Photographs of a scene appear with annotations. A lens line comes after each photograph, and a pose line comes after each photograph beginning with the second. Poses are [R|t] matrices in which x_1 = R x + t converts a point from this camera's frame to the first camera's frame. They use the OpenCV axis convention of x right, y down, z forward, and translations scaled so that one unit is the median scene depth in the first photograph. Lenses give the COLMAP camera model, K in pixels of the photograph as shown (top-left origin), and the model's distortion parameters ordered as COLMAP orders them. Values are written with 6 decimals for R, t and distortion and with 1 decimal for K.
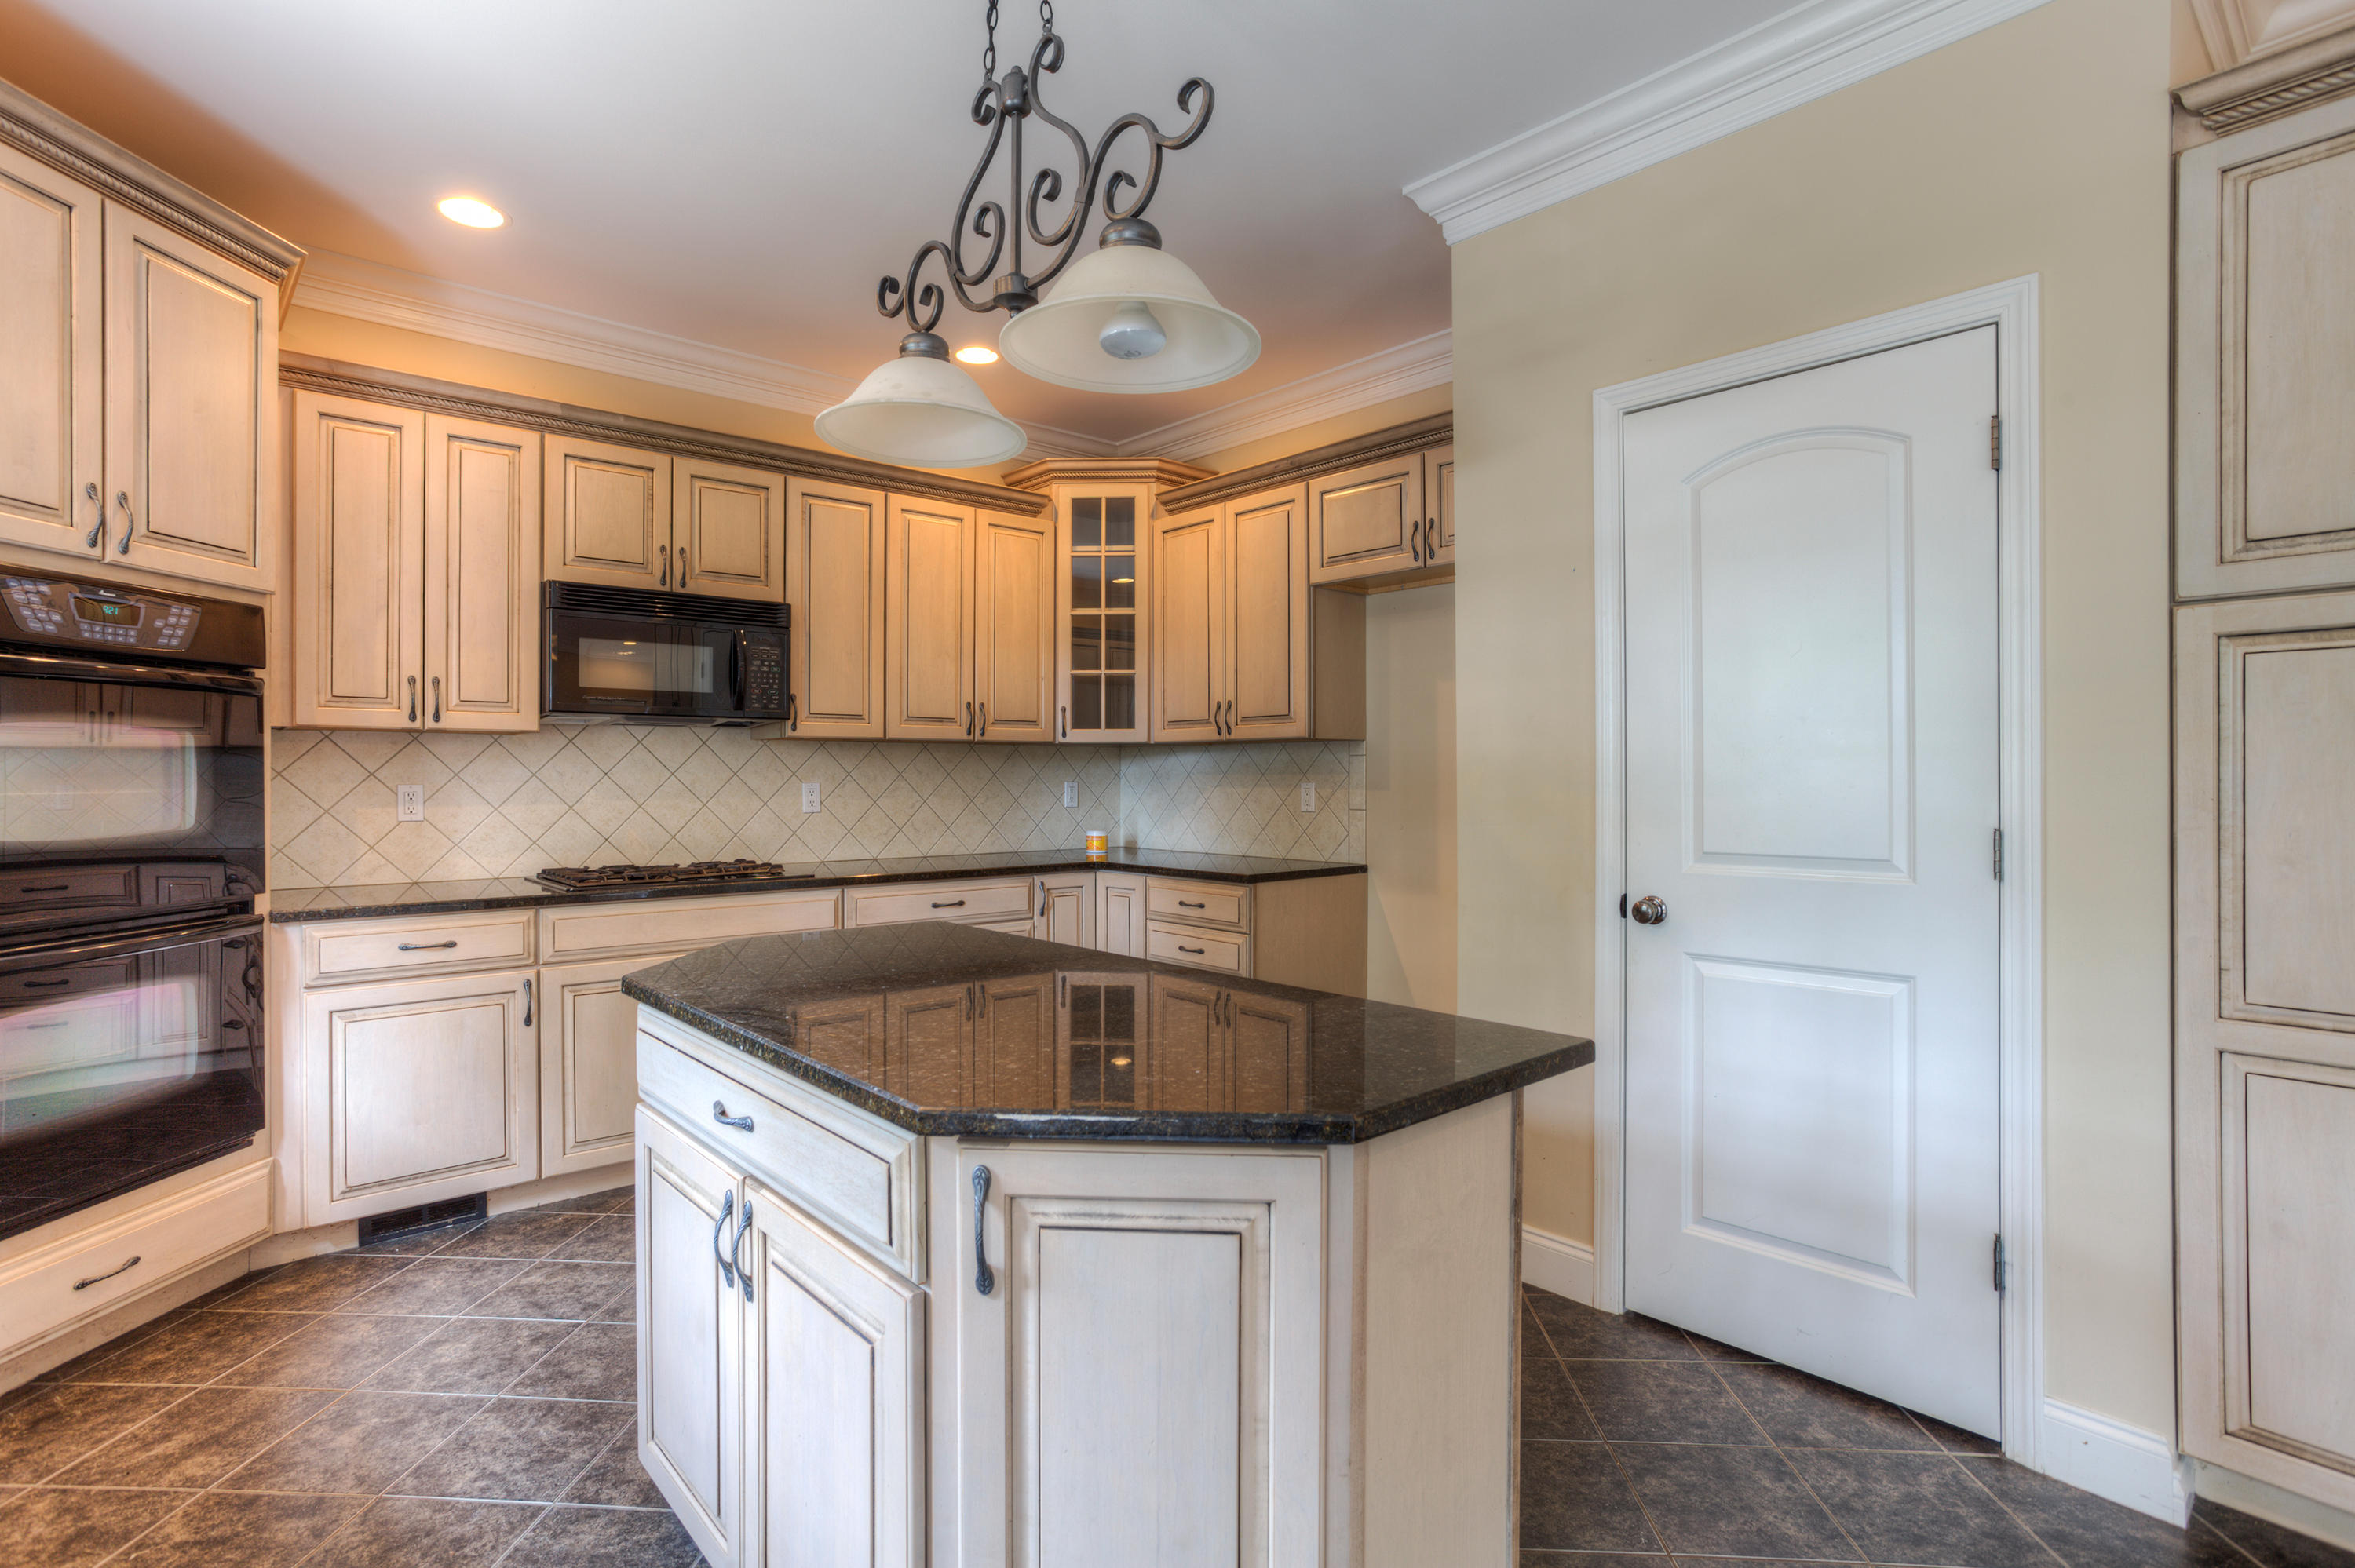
lens RADIAL K [[1172.0, 0, 1199.6], [0, 1172.0, 783.5], [0, 0, 1]] dist [-0.000276, 0.002933]
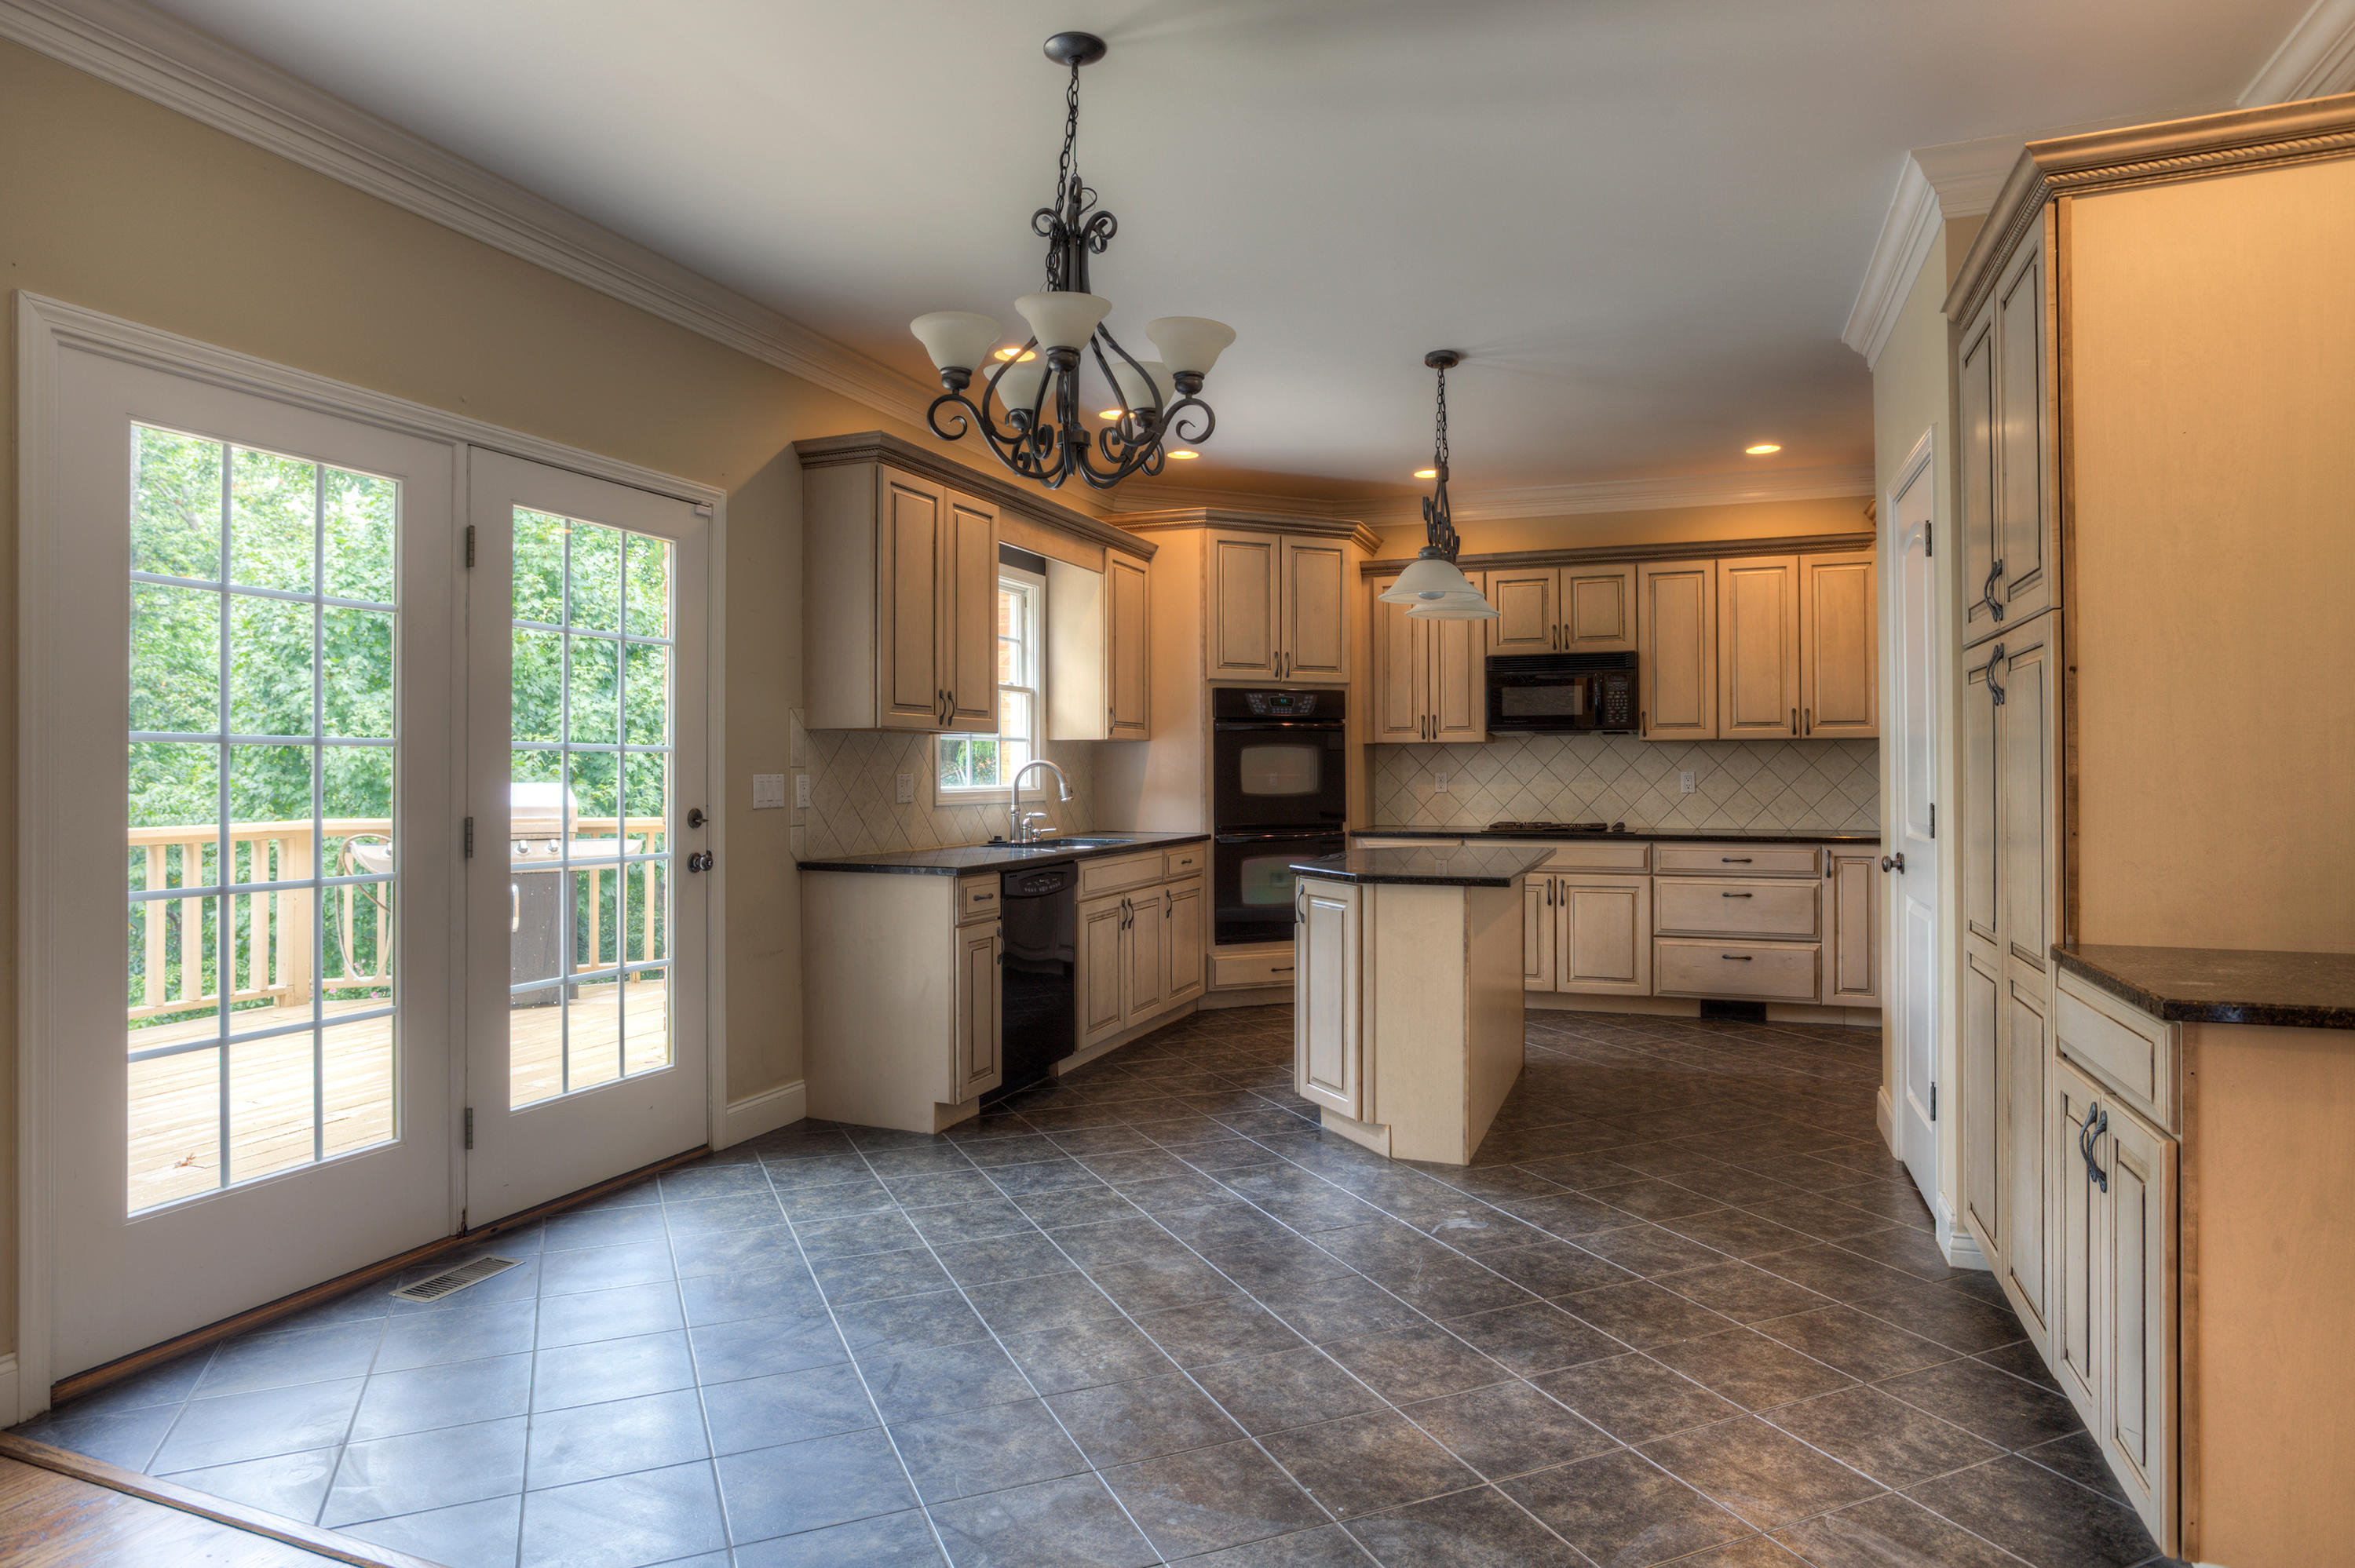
lens RADIAL K [[1314.7, 0, 1176.9], [0, 1314.7, 774.5], [0, 0, 1]] dist [0.004152, 0.000376]
pose [[0.471212, 0.000228, -0.882020, 0.892535], [-0.002413, 0.999997, -0.001030, 0.006761], [0.882017, 0.002613, 0.471211, -0.315148]]
